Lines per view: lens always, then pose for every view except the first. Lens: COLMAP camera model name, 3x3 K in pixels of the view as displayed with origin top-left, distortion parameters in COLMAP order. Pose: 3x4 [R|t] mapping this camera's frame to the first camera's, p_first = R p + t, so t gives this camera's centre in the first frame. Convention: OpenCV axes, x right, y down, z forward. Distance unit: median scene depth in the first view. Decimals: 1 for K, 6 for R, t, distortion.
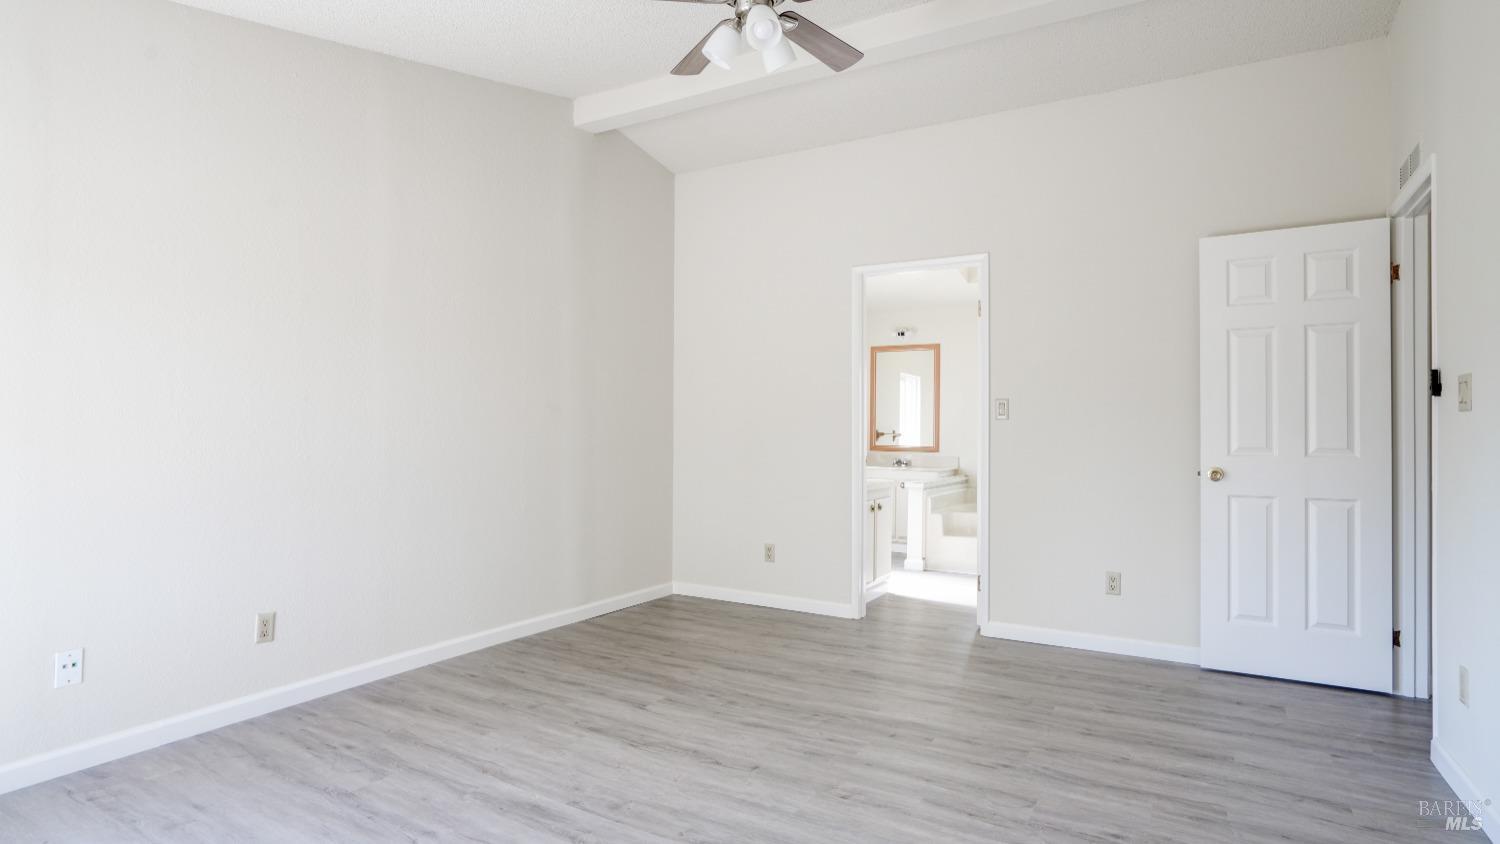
lens RADIAL K [[780.1, 0, 742.9], [0, 780.1, 435.3], [0, 0, 1]] dist [-0.018591, 0.003233]
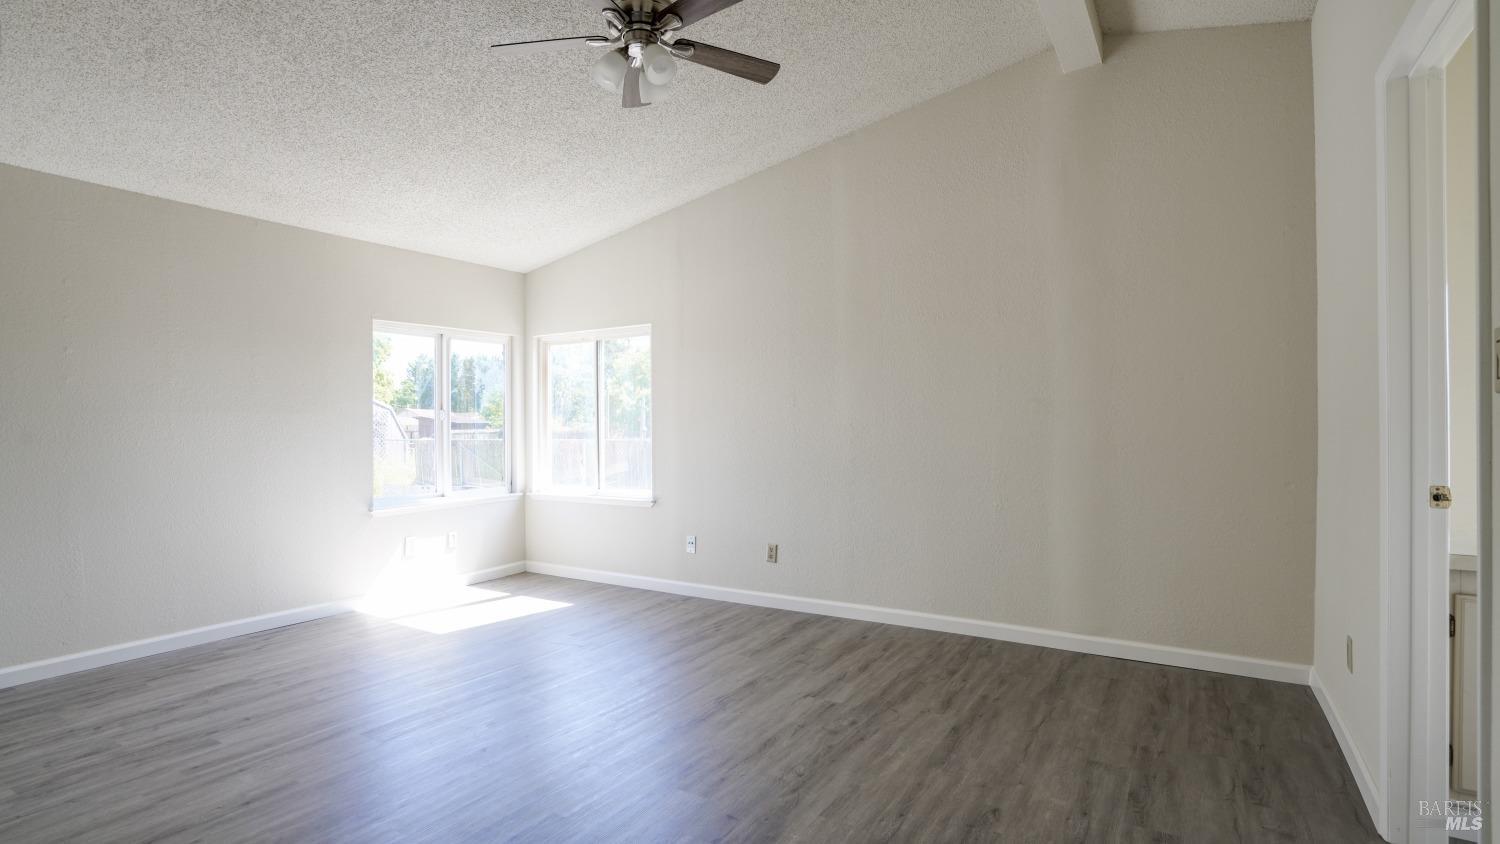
lens RADIAL K [[745.5, 0, 751.3], [0, 745.5, 423.0], [0, 0, 1]] dist [0.002292, 0.001600]
pose [[-0.011672, -0.009523, -0.999887, 0.850651], [-0.001653, 0.999953, -0.009504, 0.001066], [0.999931, 0.001542, -0.011687, 0.932351]]
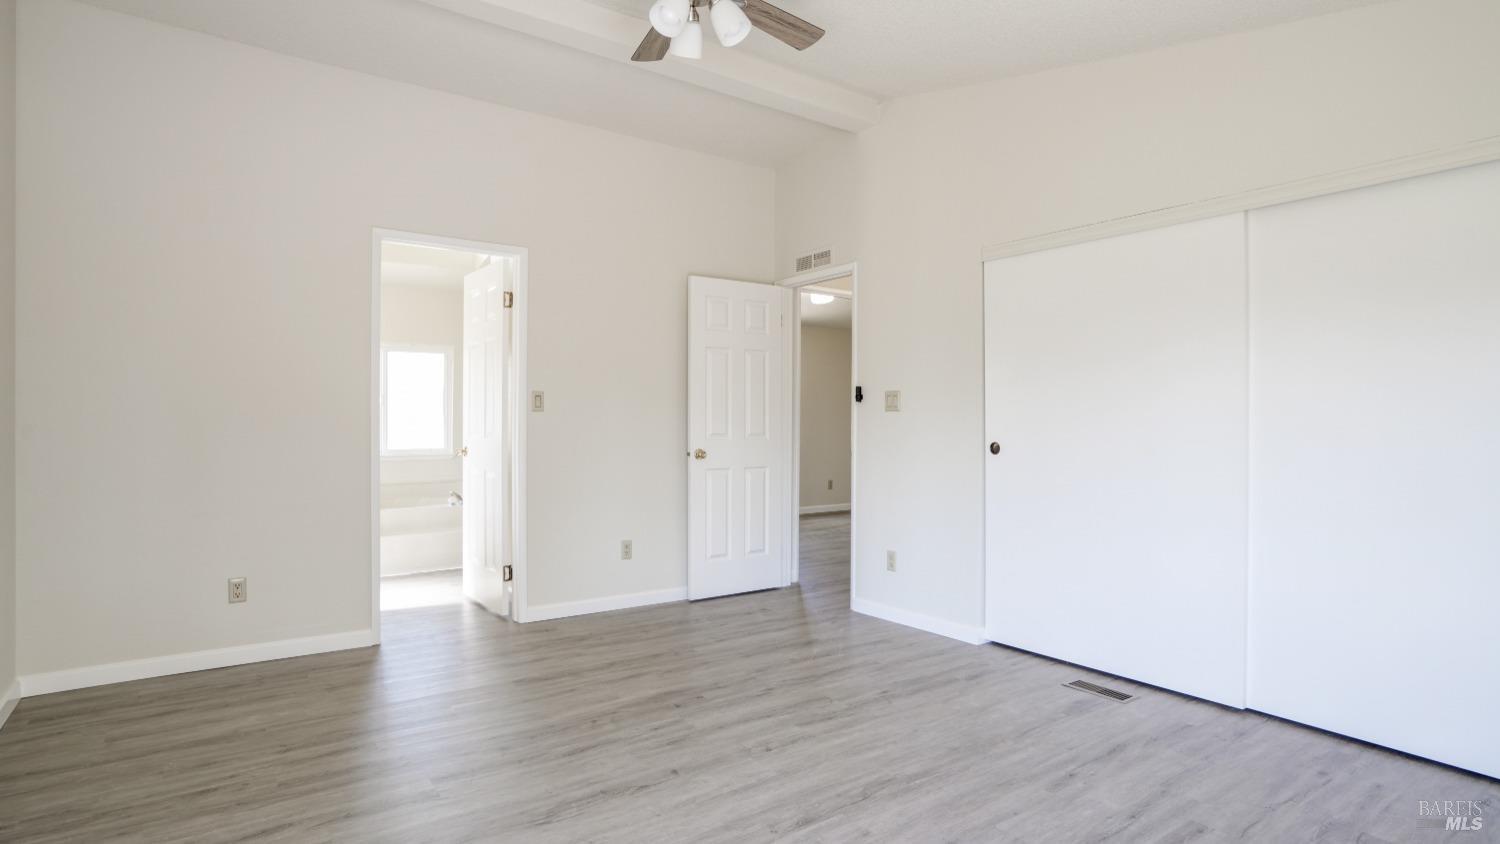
lens RADIAL K [[780.1, 0, 746.2], [0, 780.1, 416.9], [0, 0, 1]] dist [-0.018591, 0.003233]
pose [[0.390780, 0.009350, 0.920436, -0.686195], [0.005639, 0.999905, -0.012551, 0.003566], [-0.920467, 0.010095, 0.390691, 0.447166]]
